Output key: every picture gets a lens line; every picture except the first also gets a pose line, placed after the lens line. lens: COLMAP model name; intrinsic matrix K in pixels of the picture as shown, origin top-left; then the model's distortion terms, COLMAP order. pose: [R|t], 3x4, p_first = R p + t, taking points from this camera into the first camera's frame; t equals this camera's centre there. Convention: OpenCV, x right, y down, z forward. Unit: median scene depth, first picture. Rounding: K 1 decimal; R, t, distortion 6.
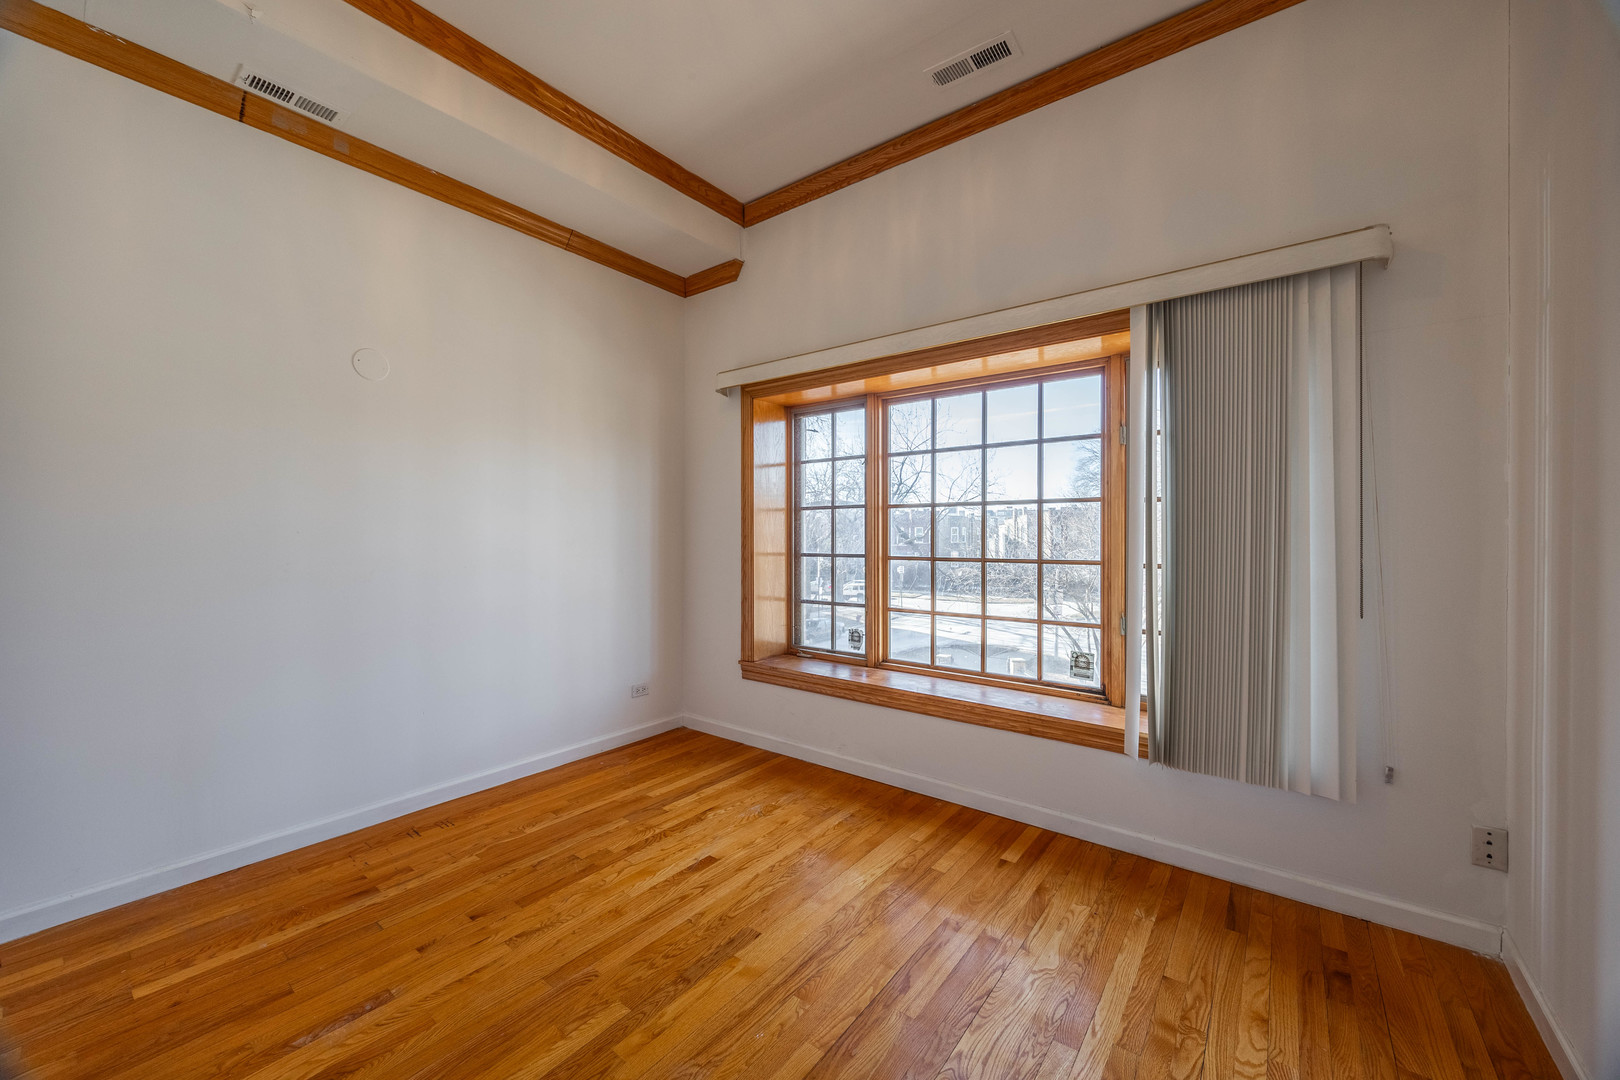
lens RADIAL K [[615.7, 0, 817.3], [0, 615.7, 537.1], [0, 0, 1]] dist [-0.001506, -0.000195]
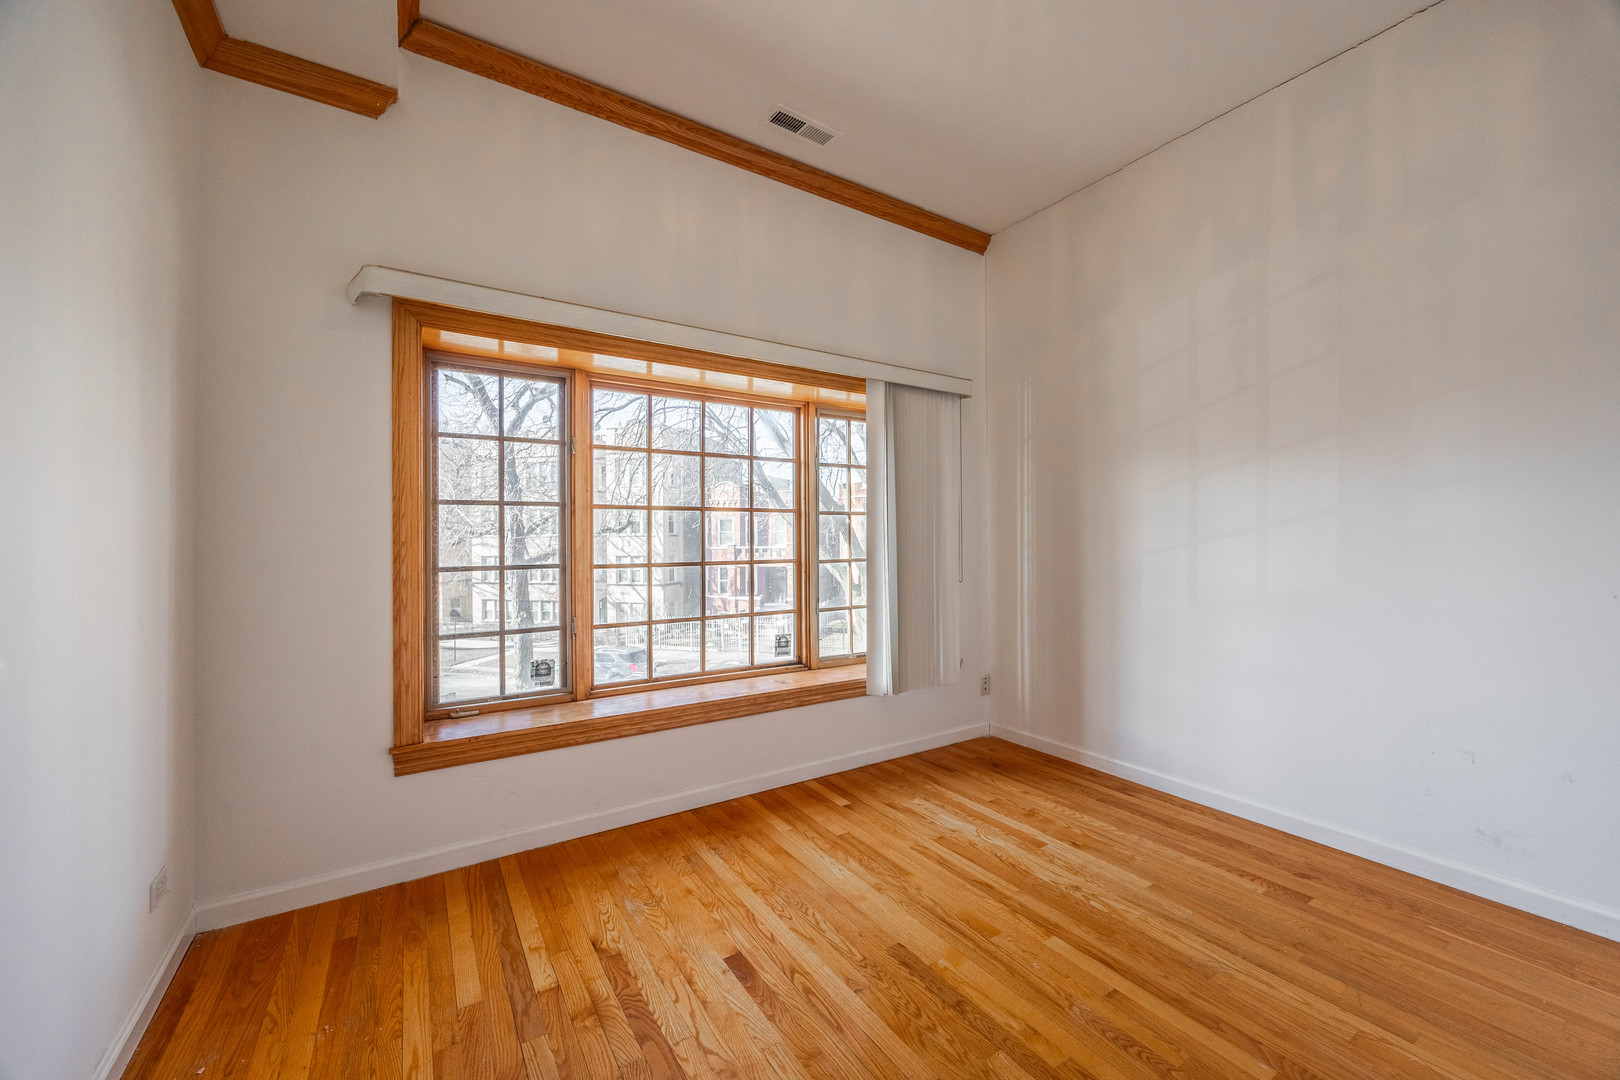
lens RADIAL K [[615.7, 0, 808.5], [0, 615.7, 531.9], [0, 0, 1]] dist [-0.001506, -0.000195]
pose [[0.349636, 0.007244, 0.936858, -0.742334], [0.008026, 0.999910, -0.010727, -0.003992], [-0.936851, 0.011269, 0.349546, 0.543027]]
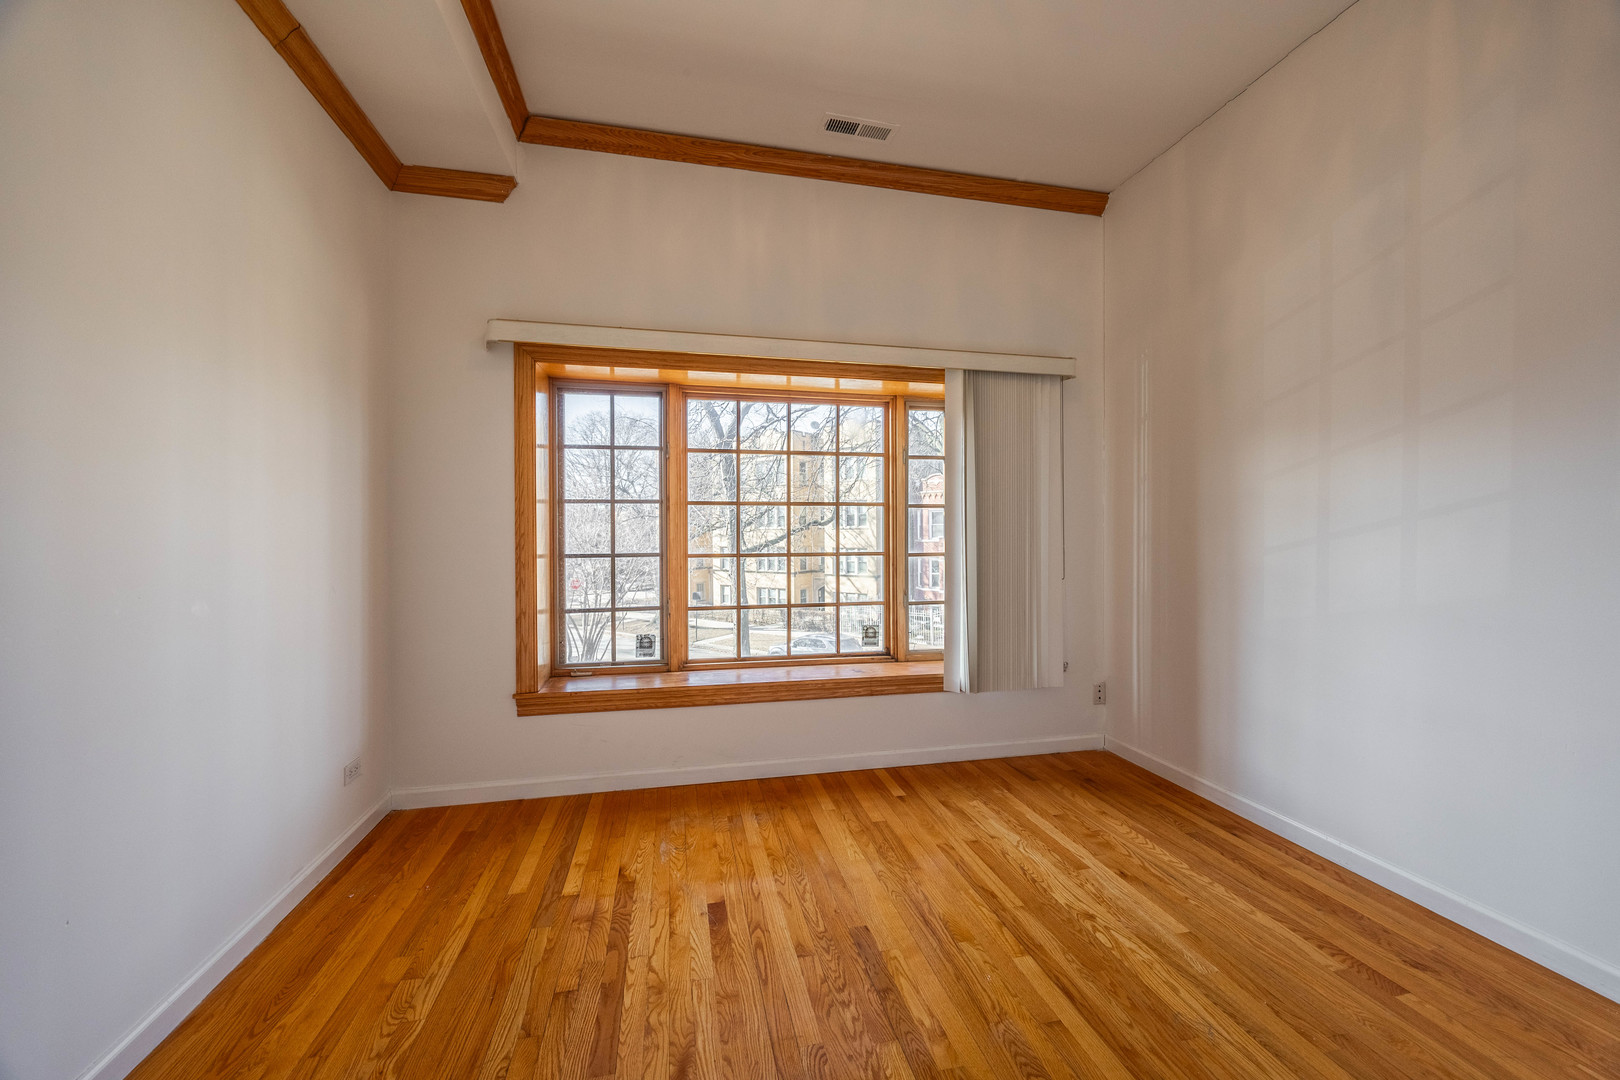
lens RADIAL K [[615.7, 0, 812.2], [0, 615.7, 533.3], [0, 0, 1]] dist [-0.001506, -0.000195]
pose [[0.650627, -0.003520, 0.759390, -0.634840], [0.005292, 0.999986, 0.000101, -0.001831], [-0.759379, 0.003953, 0.650636, 0.280871]]
